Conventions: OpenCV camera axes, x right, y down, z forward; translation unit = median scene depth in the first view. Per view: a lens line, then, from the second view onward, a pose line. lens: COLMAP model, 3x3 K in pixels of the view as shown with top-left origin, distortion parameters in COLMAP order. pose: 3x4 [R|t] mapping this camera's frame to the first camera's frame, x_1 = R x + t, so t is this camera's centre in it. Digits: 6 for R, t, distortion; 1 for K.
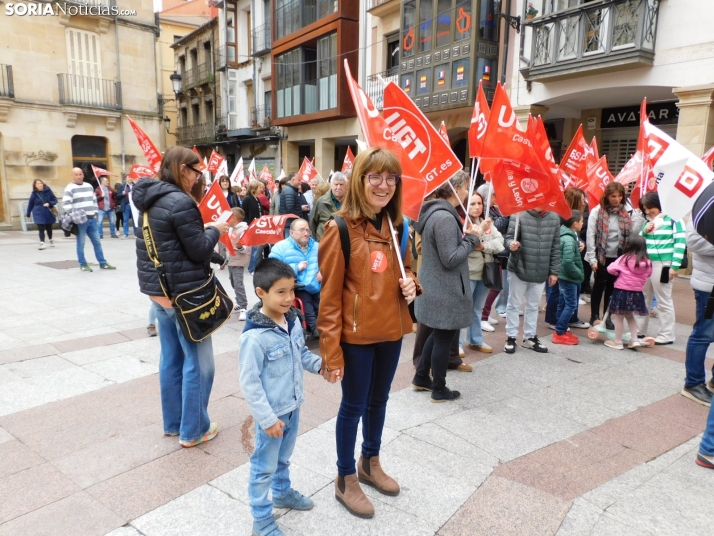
lens RADIAL K [[515.1, 0, 359.5], [0, 515.1, 268.2], [0, 0, 1]] dist [0.009886, -0.014887]
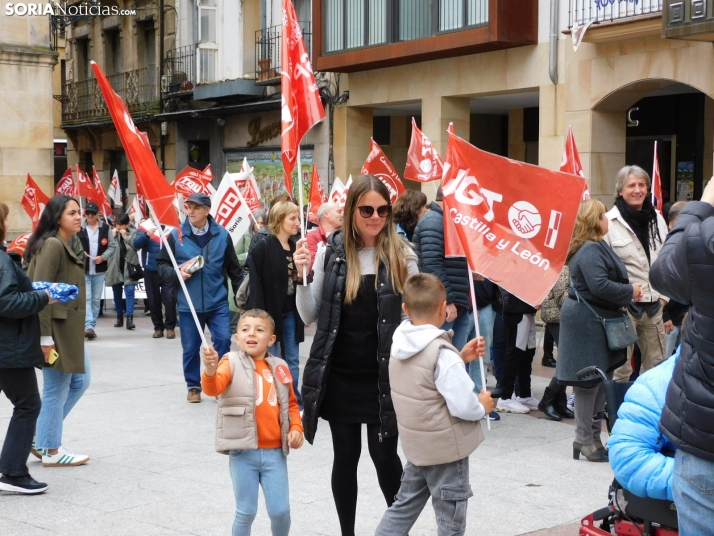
lens RADIAL K [[1214.5, 0, 350.8], [0, 1214.5, 270.7], [0, 0, 1]] dist [-0.006663, 0.000000]
pose [[0.997950, -0.012419, -0.062776, -0.094634], [0.005520, 0.994038, -0.108897, -0.008499], [0.063754, 0.108328, 0.992069, 0.047431]]
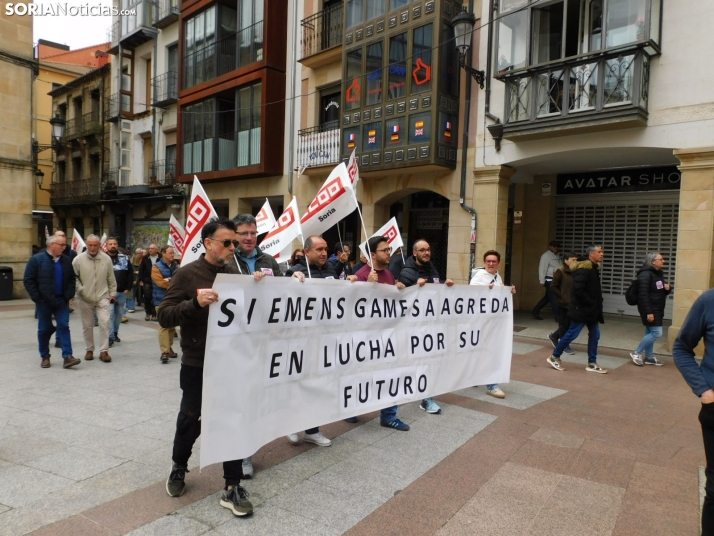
lens RADIAL K [[509.4, 0, 353.5], [0, 509.4, 265.2], [0, 0, 1]] dist [0.003961, -0.002088]
pose [[0.977390, 0.003147, 0.211419, -0.070748], [0.024559, 0.991432, -0.128293, -0.025118], [-0.210012, 0.130585, 0.968939, 0.148143]]
